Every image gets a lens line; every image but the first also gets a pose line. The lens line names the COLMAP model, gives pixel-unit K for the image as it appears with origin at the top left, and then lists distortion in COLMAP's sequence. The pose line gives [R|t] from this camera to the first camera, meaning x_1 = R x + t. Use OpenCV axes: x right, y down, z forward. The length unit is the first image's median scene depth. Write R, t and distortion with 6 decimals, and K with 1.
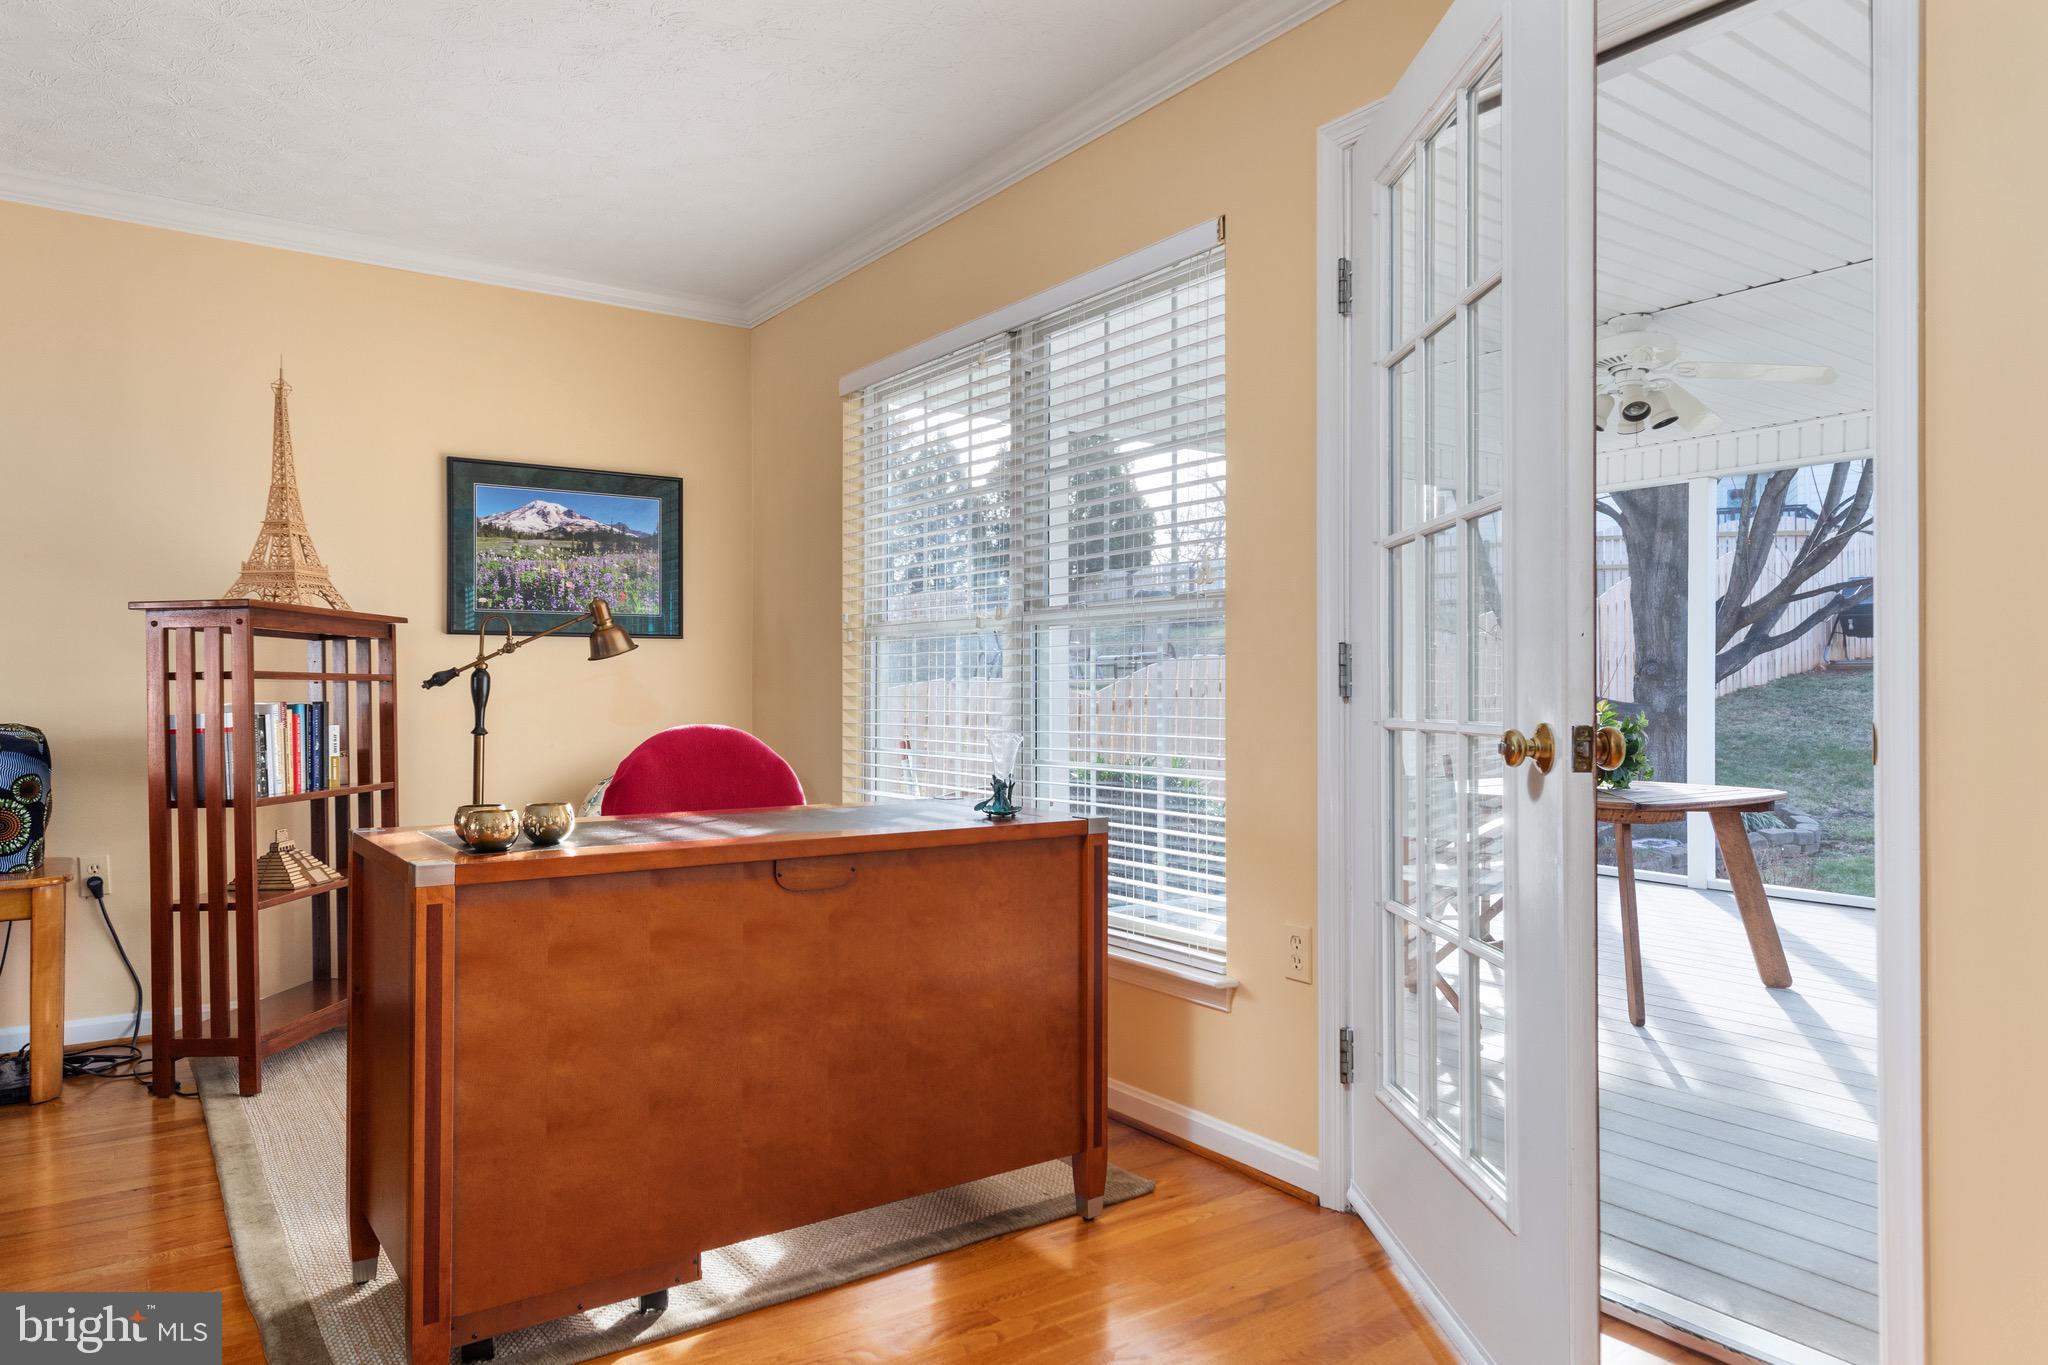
lens RADIAL K [[1276.3, 0, 1022.6], [0, 1276.3, 687.5], [0, 0, 1]] dist [-0.004145, -0.000844]
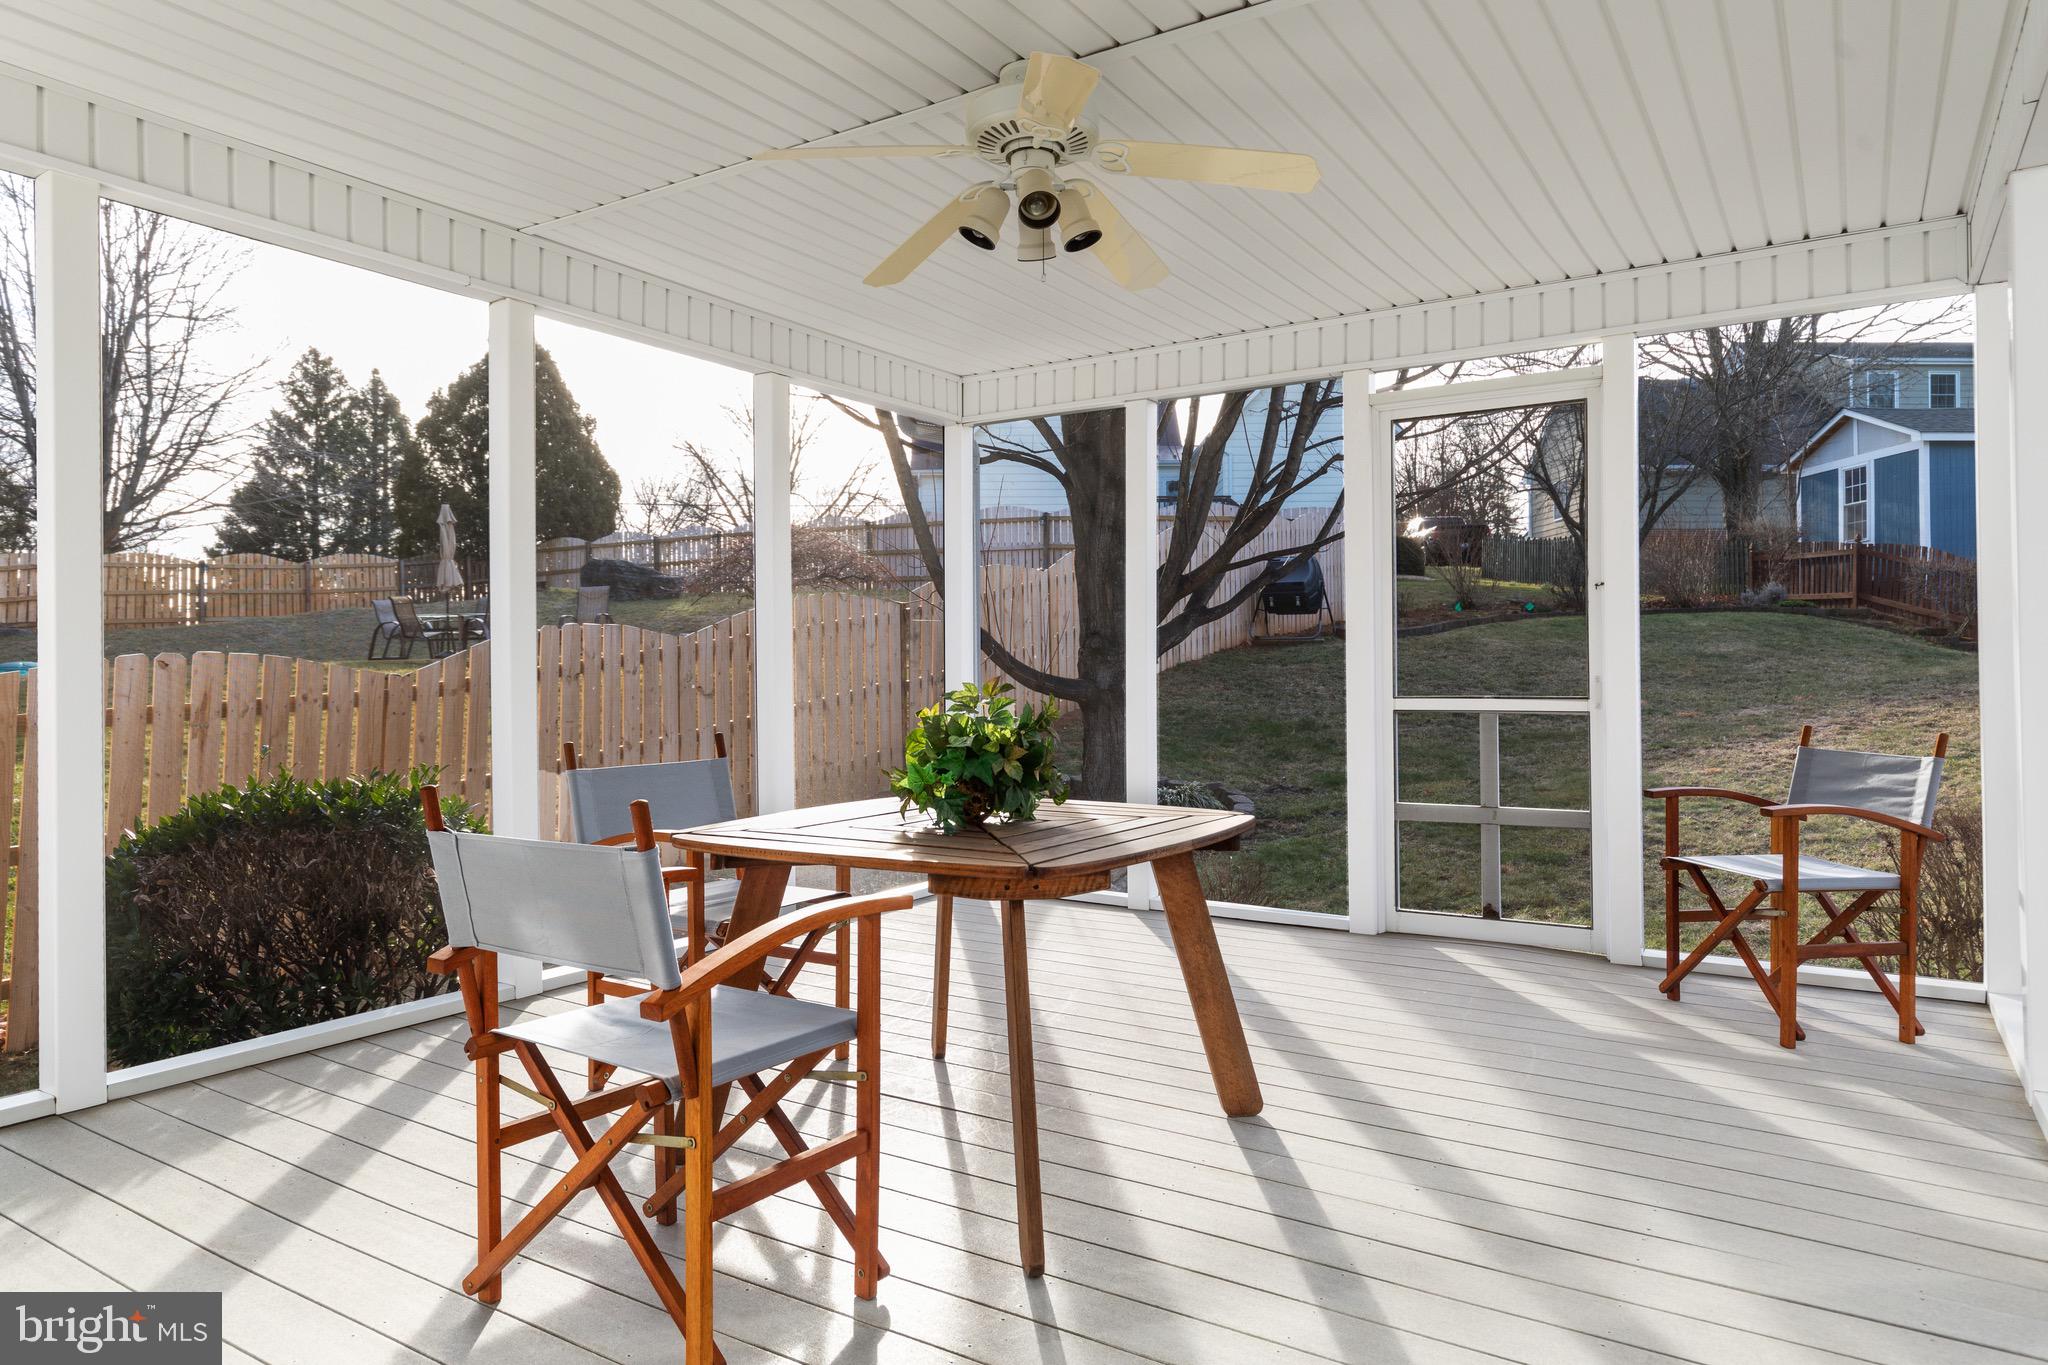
lens RADIAL K [[1276.3, 0, 1018.0], [0, 1276.3, 677.8], [0, 0, 1]] dist [-0.004145, -0.000844]
pose [[0.925409, -0.010244, 0.378831, 0.095221], [0.006788, 0.999922, 0.010457, 0.001297], [-0.378909, -0.007105, 0.925407, 0.174240]]
